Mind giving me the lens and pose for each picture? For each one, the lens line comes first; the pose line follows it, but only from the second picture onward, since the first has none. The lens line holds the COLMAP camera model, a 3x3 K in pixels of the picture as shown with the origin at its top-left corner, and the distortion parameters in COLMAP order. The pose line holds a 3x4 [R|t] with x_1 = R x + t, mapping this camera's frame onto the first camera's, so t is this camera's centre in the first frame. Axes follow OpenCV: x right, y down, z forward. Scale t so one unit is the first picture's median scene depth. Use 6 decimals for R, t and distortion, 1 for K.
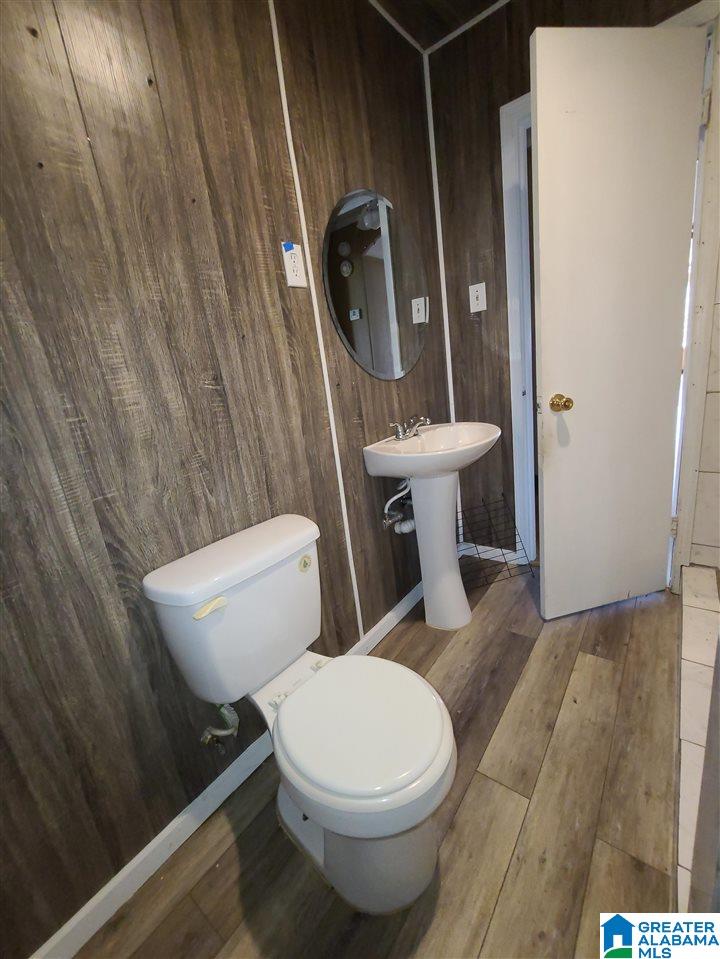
lens RADIAL K [[394.9, 0, 363.5], [0, 394.9, 472.3], [0, 0, 1]] dist [-0.008414, 0.000383]
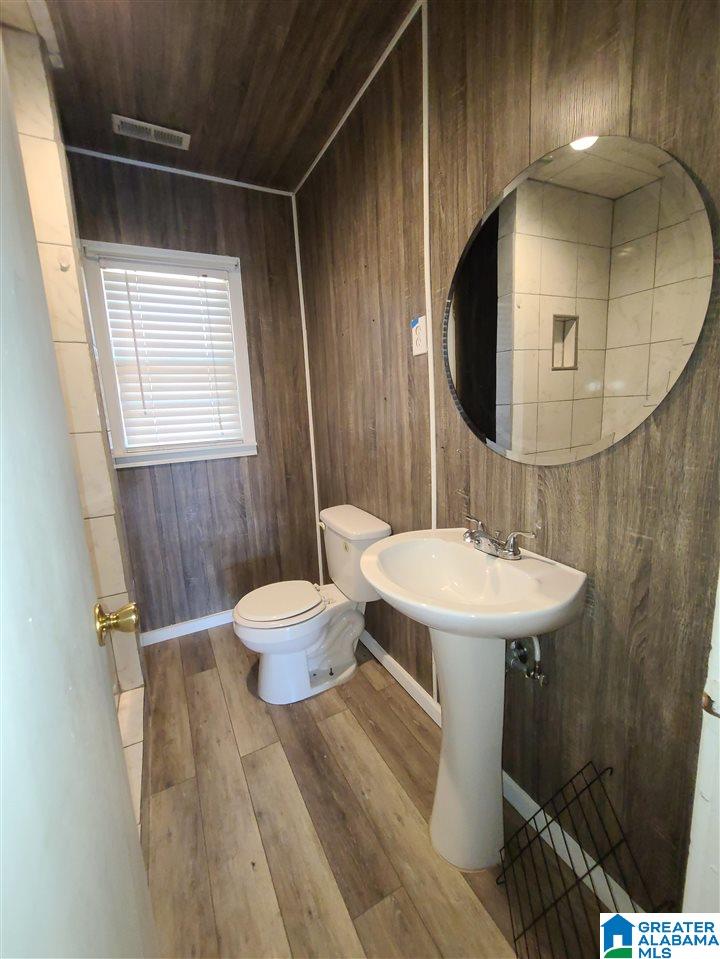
lens RADIAL K [[394.9, 0, 363.5], [0, 394.9, 472.3], [0, 0, 1]] dist [-0.008414, 0.000383]
pose [[-0.404385, 0.298311, -0.864571, 0.970967], [-0.136886, 0.914922, 0.379710, -0.574849], [0.904287, 0.271897, -0.329147, 1.329535]]
